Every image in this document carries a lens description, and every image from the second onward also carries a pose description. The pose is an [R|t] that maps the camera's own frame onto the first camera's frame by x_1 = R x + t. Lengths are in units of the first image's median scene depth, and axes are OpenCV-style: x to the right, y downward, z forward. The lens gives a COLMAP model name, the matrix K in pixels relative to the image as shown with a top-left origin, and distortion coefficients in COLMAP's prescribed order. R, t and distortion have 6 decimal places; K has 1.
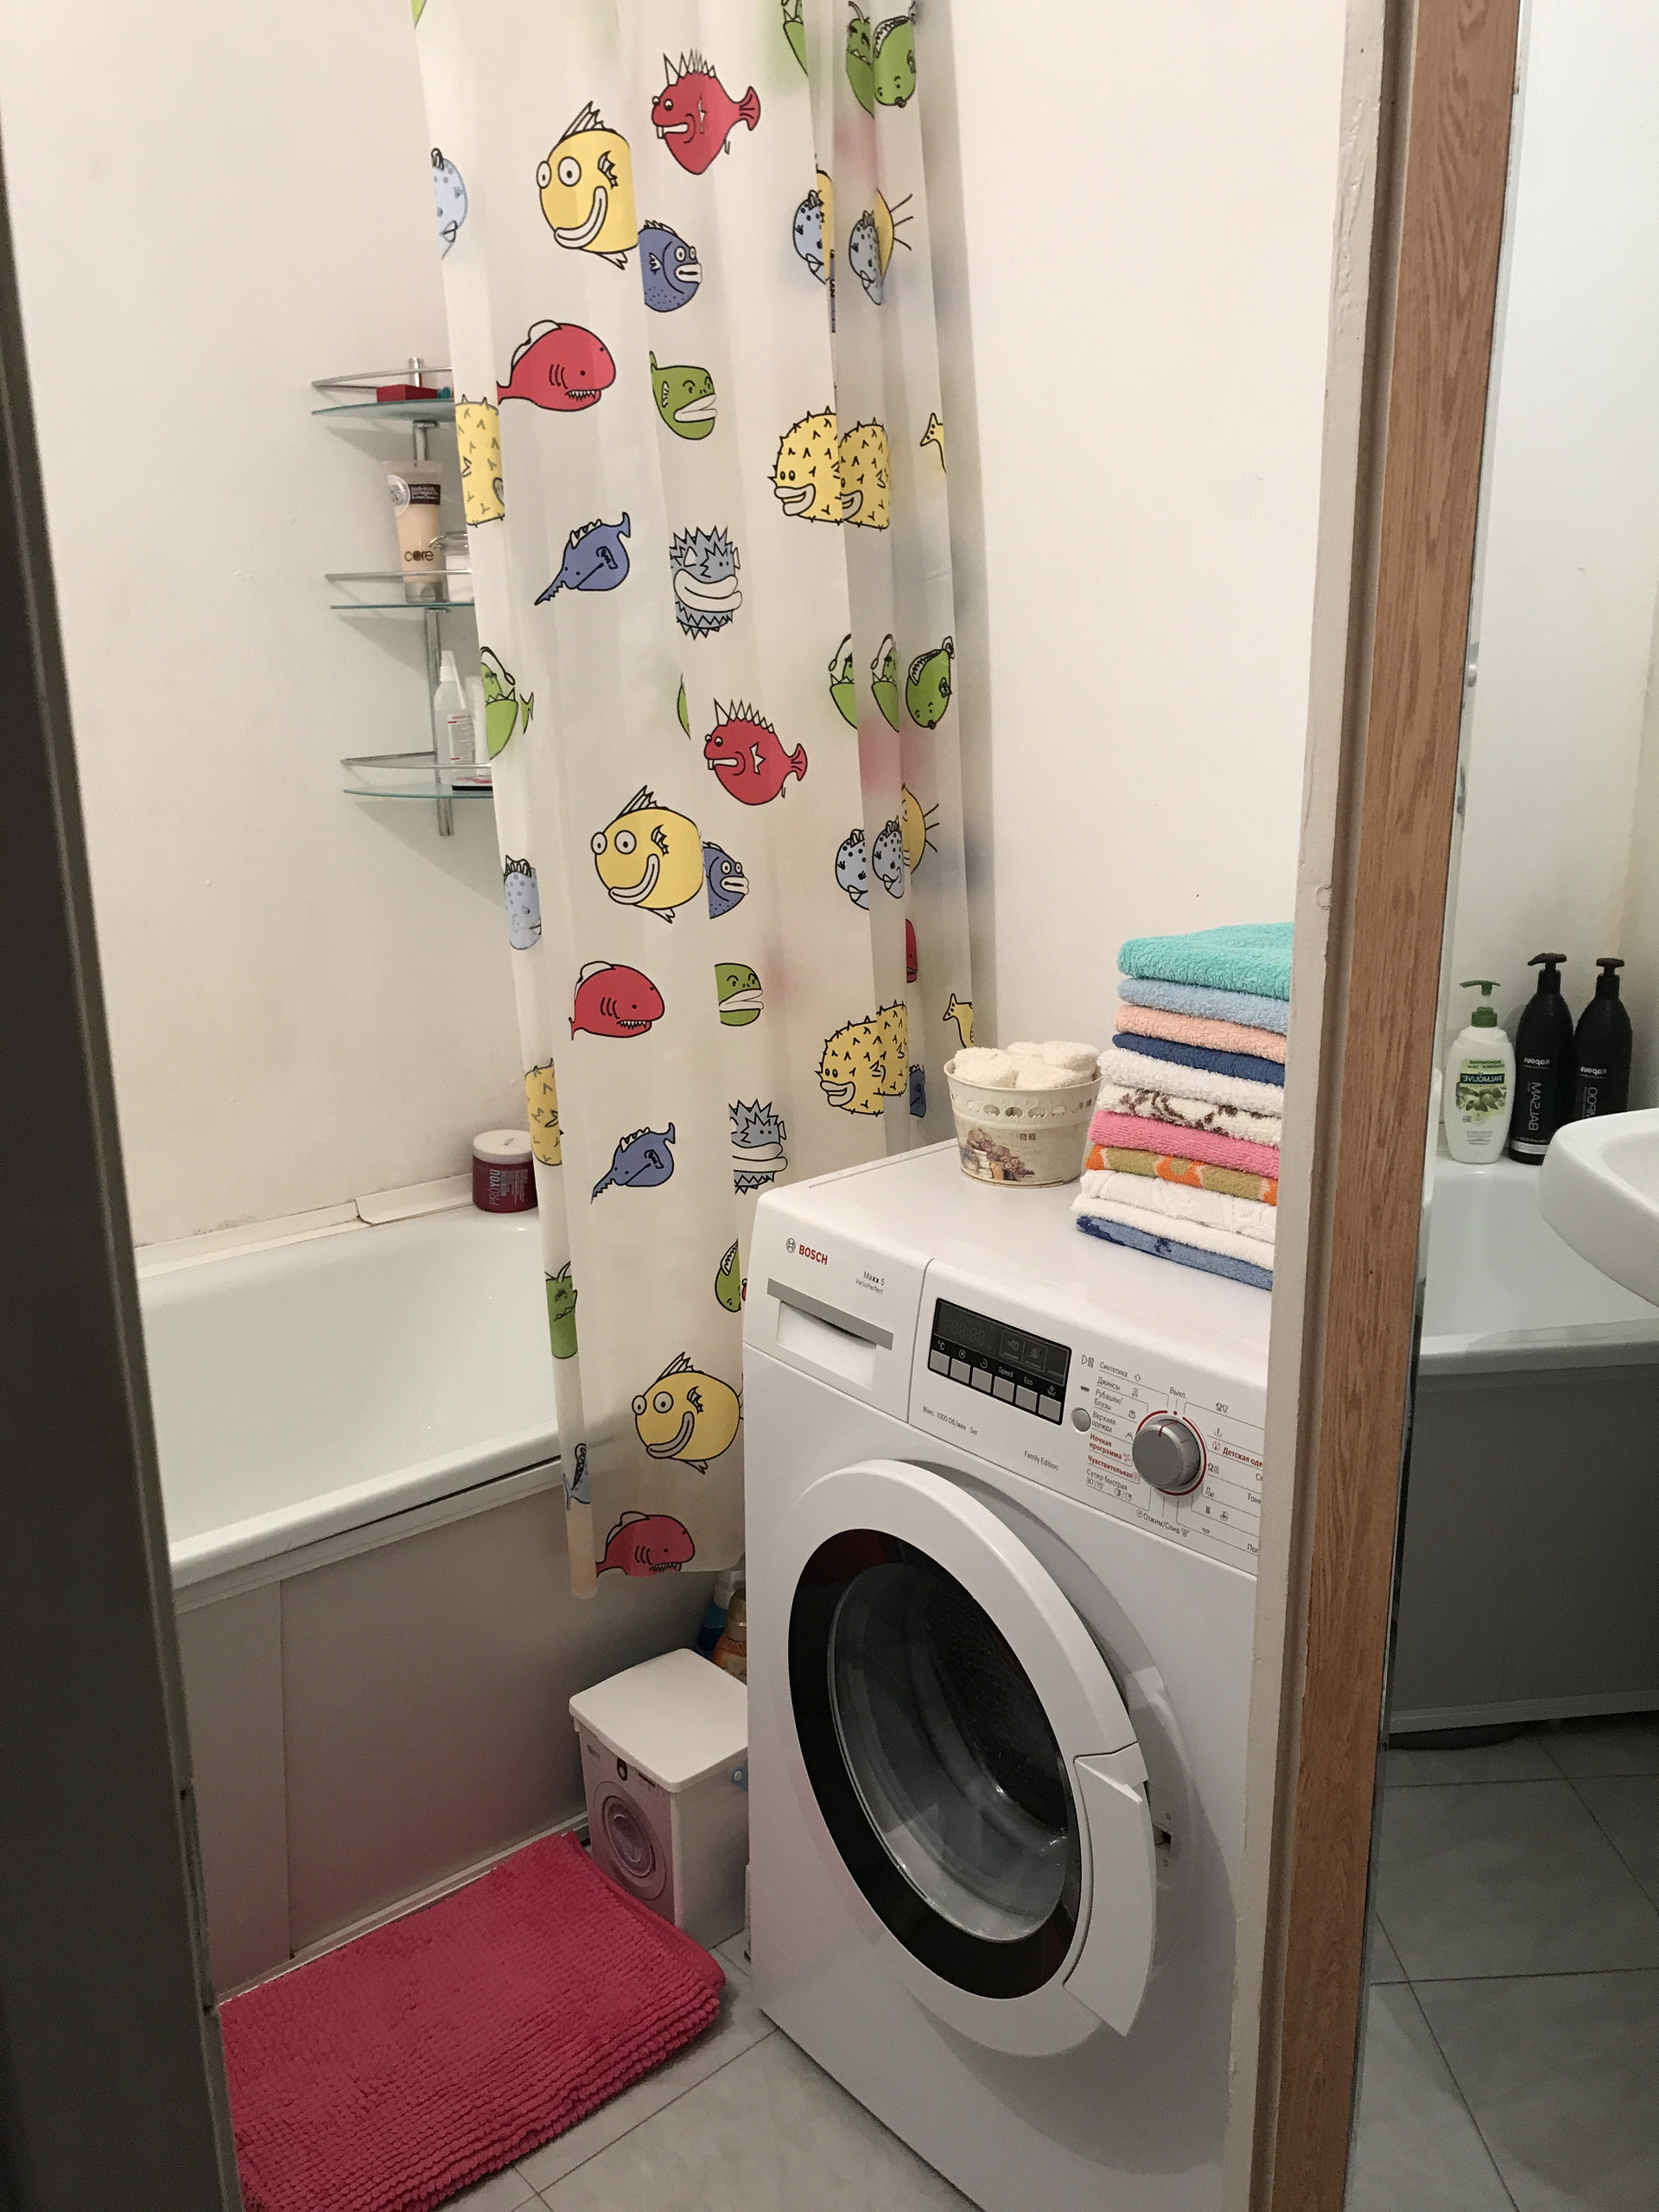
lens RADIAL K [[1803.6, 0, 832.8], [0, 1803.6, 1093.2], [0, 0, 1]] dist [-0.005972, 0.000514]
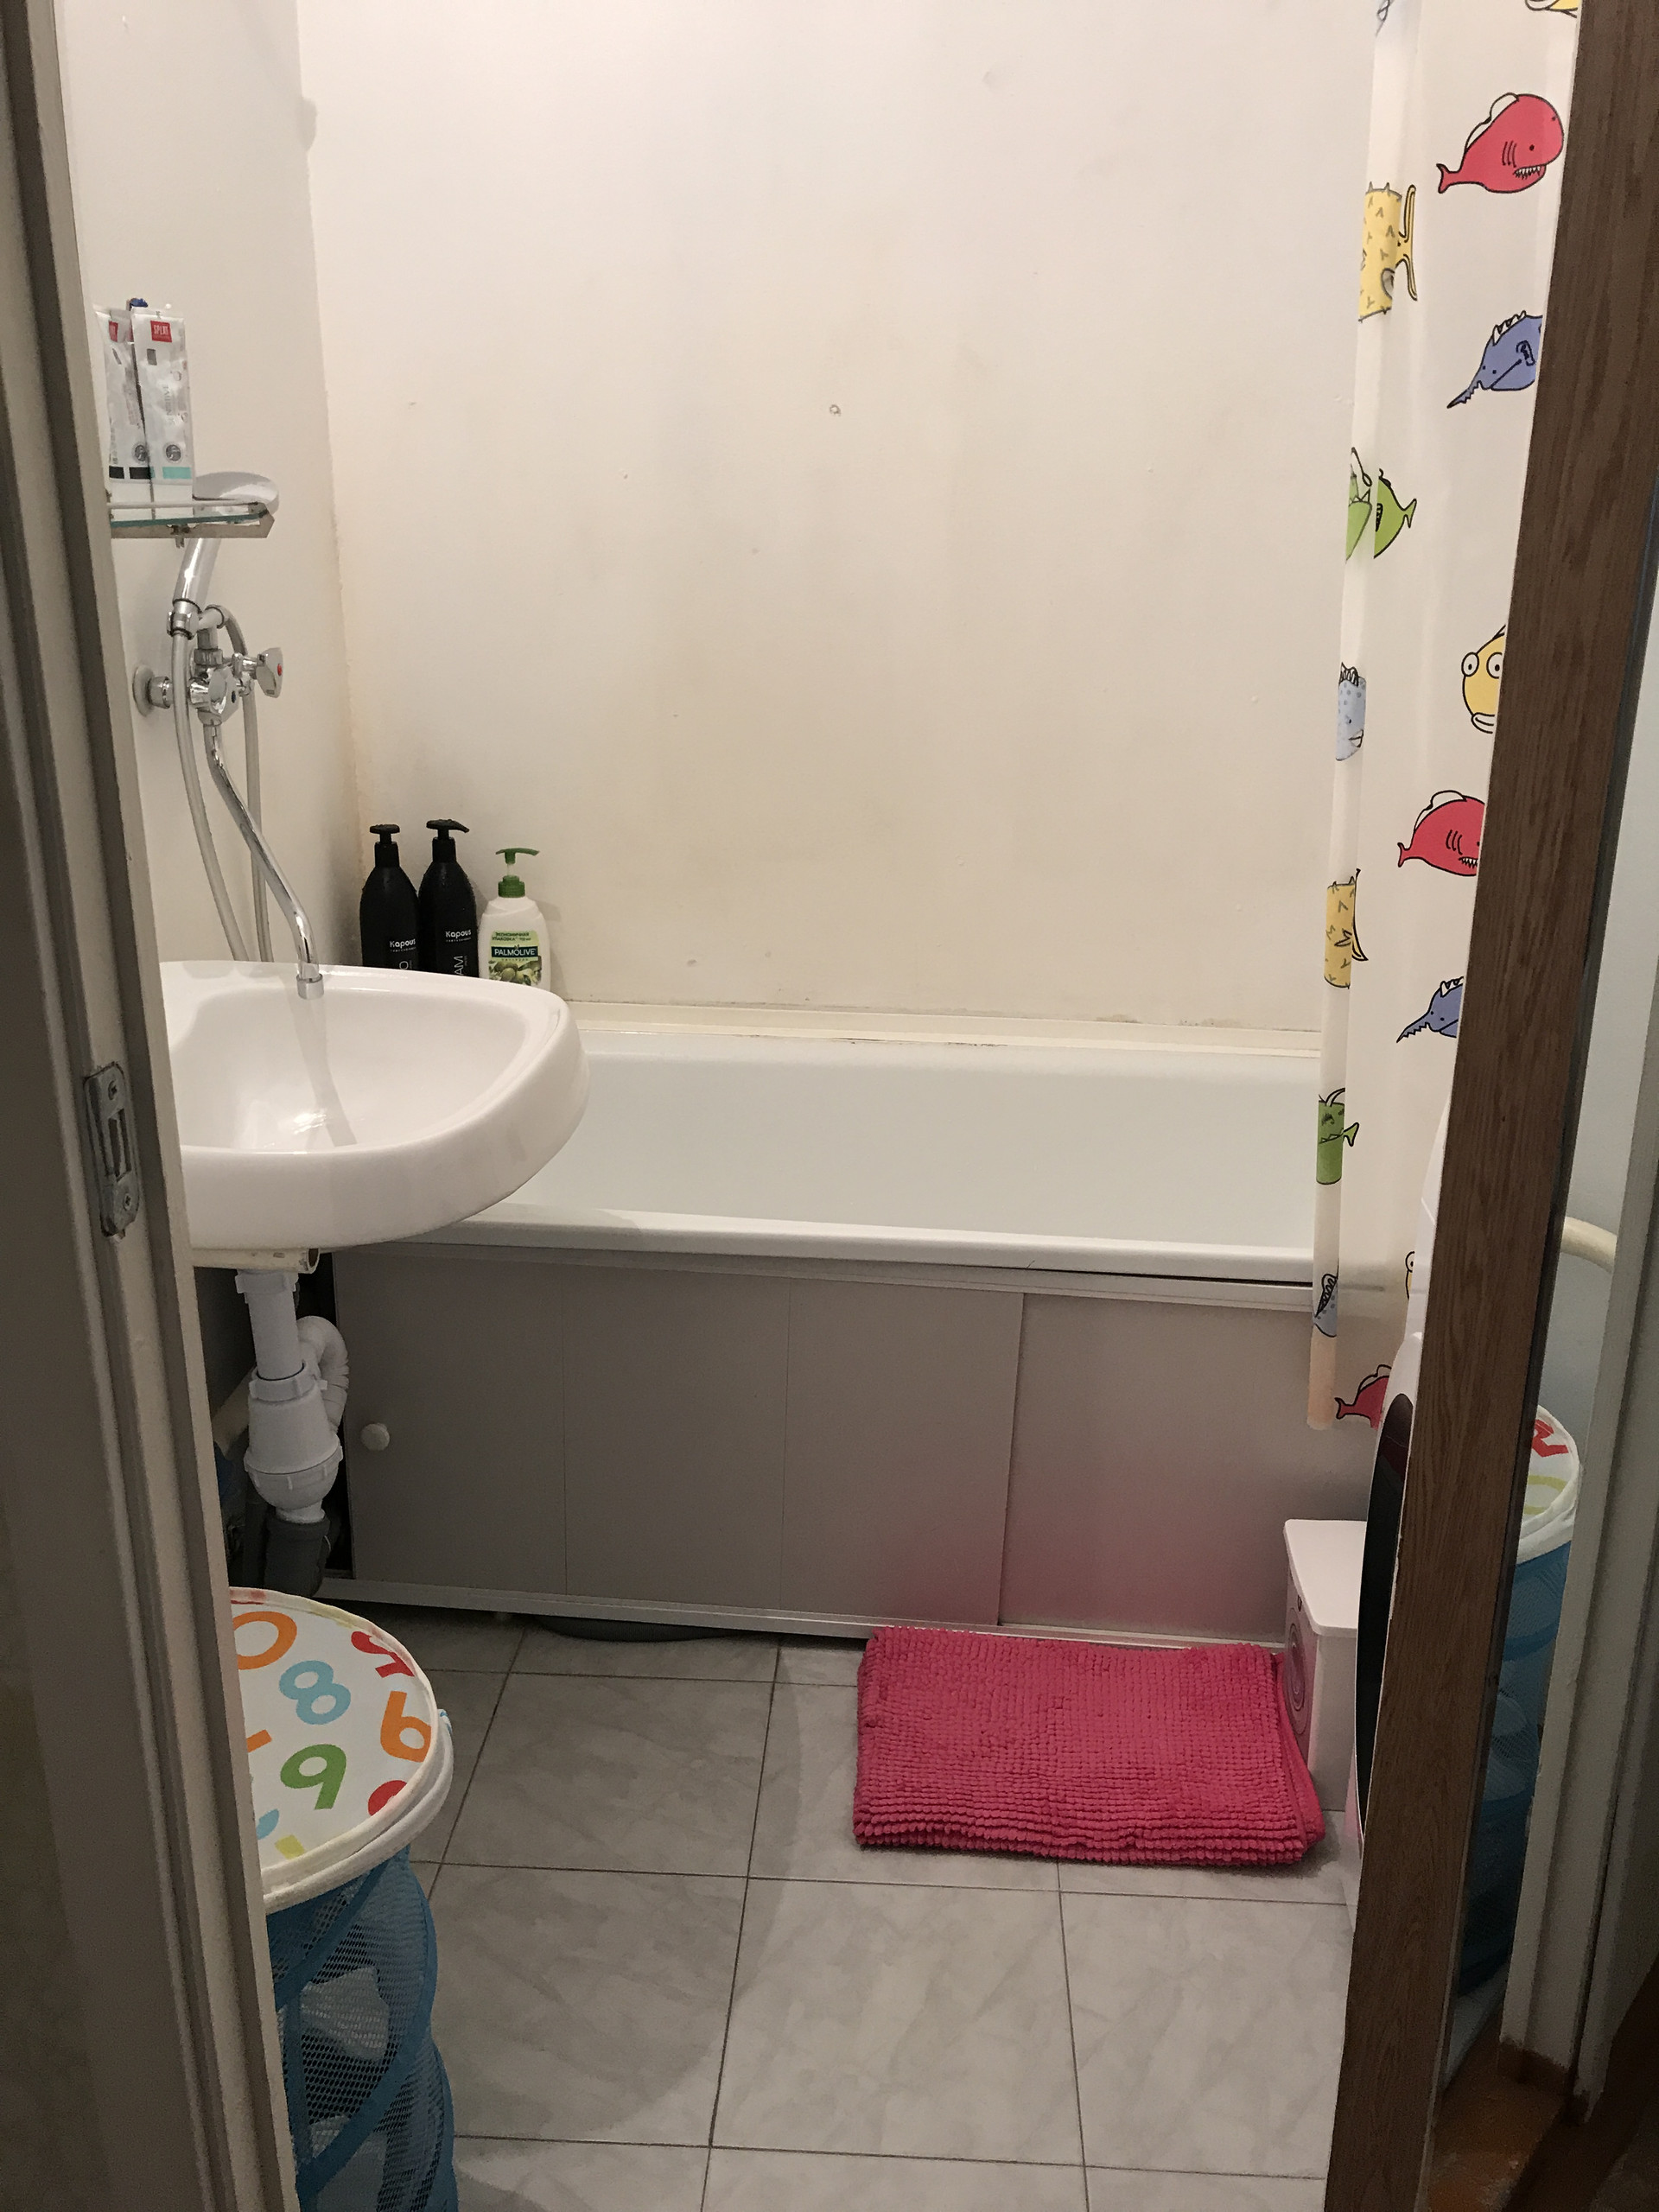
lens RADIAL K [[1803.6, 0, 835.4], [0, 1803.6, 1116.4], [0, 0, 1]] dist [-0.005972, 0.000514]
pose [[0.697808, 0.245988, -0.672721, 0.349839], [-0.200670, 0.968709, 0.146066, 0.020989], [0.687601, 0.033069, 0.725335, 0.092399]]
